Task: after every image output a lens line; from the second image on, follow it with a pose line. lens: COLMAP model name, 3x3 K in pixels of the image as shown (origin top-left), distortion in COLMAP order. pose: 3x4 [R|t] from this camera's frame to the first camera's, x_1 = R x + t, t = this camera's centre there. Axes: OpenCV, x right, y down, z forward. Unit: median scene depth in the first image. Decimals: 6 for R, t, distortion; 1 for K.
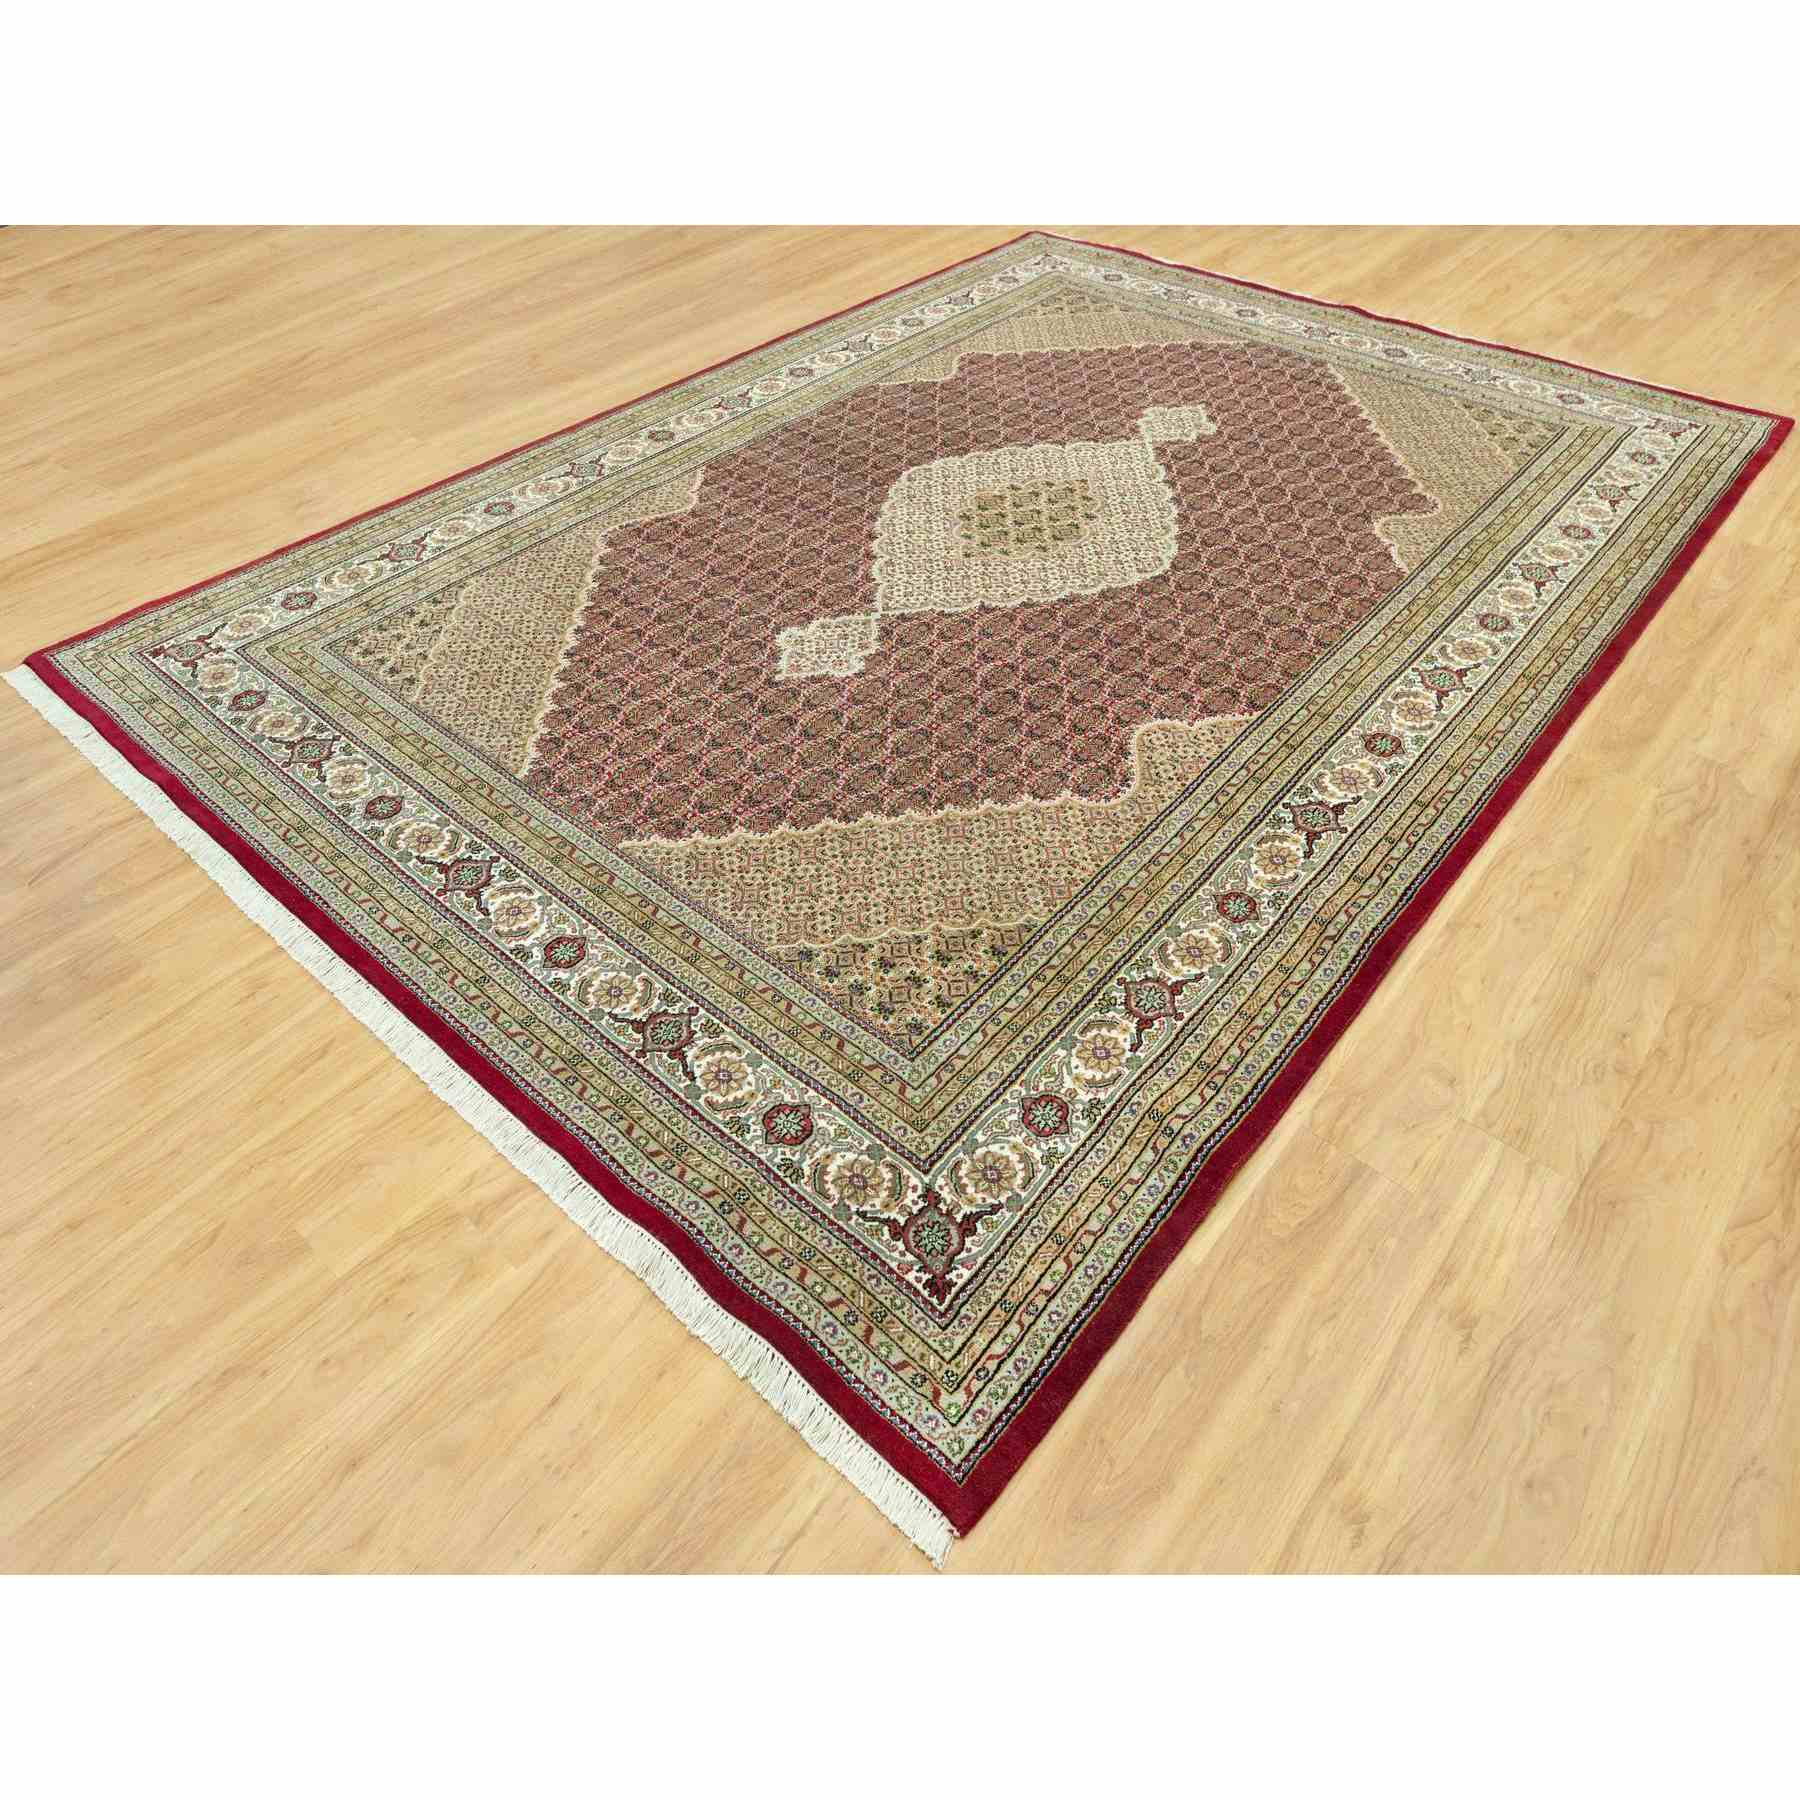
lens RADIAL K [[1170.4, 0, 900.0], [0, 1170.4, 900.0], [0, 0, 1]] dist [-0.001818, -0.001694]
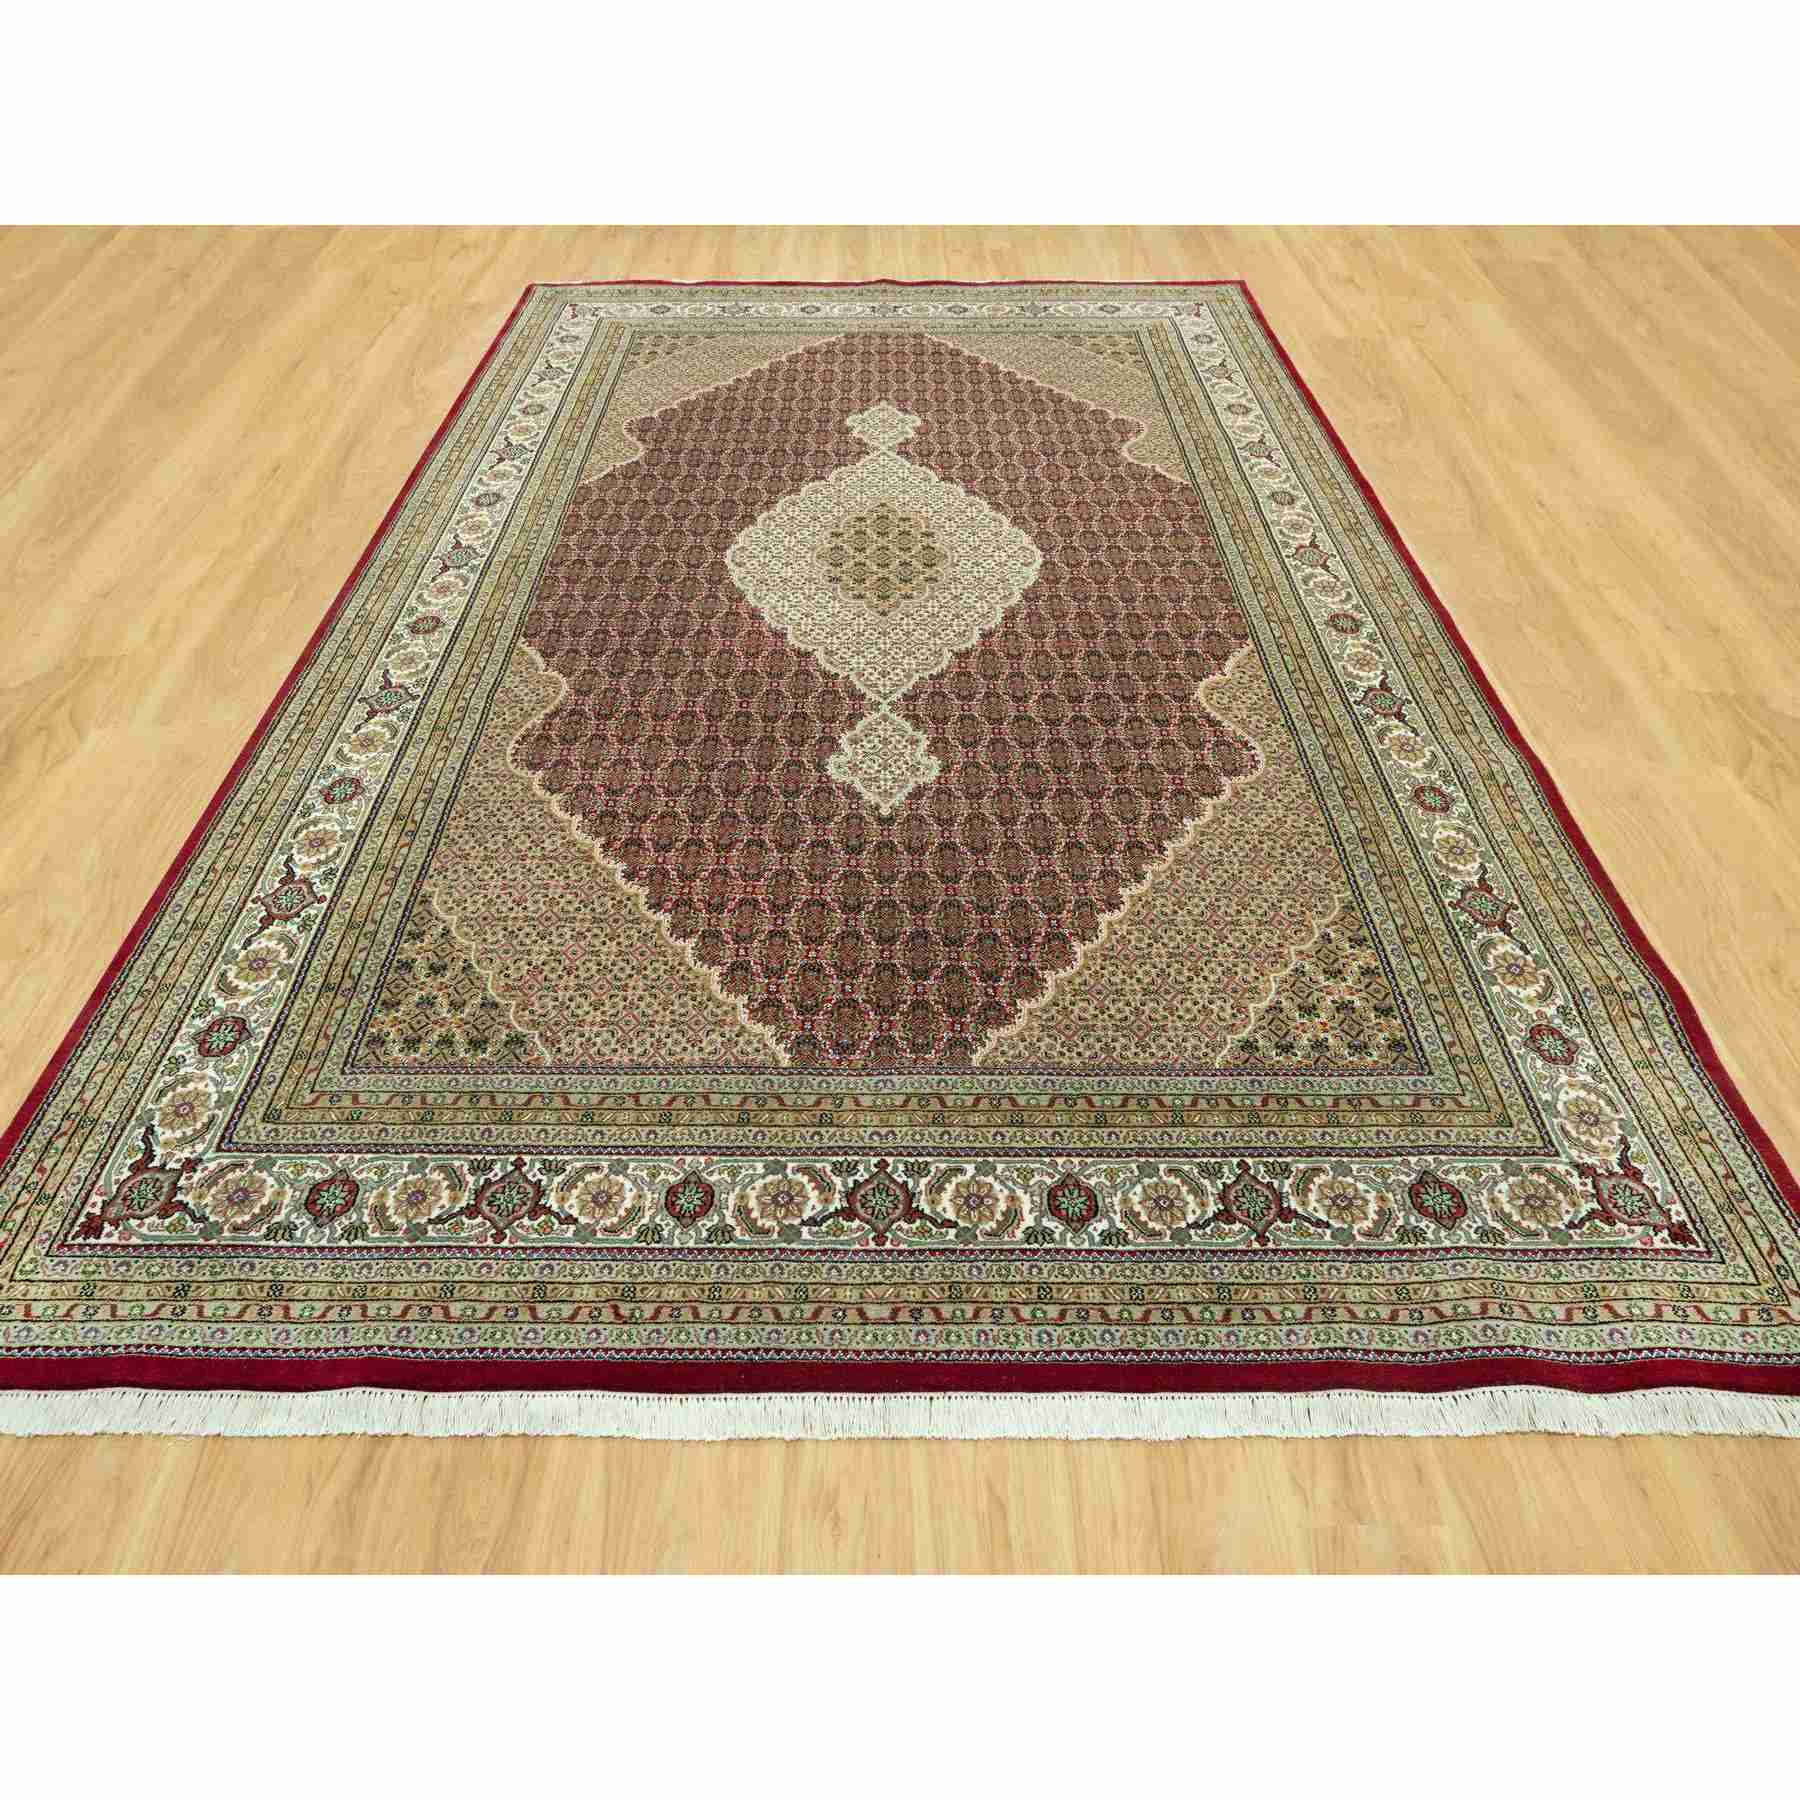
lens RADIAL K [[1003.0, 0, 899.3], [0, 1003.0, 866.9], [0, 0, 1]] dist [-0.001727, 0.000757]
pose [[0.755174, -0.492105, 0.433065, -0.436216], [0.467524, 0.867403, 0.170393, -0.268140], [-0.459493, 0.073792, 0.885111, 0.284961]]
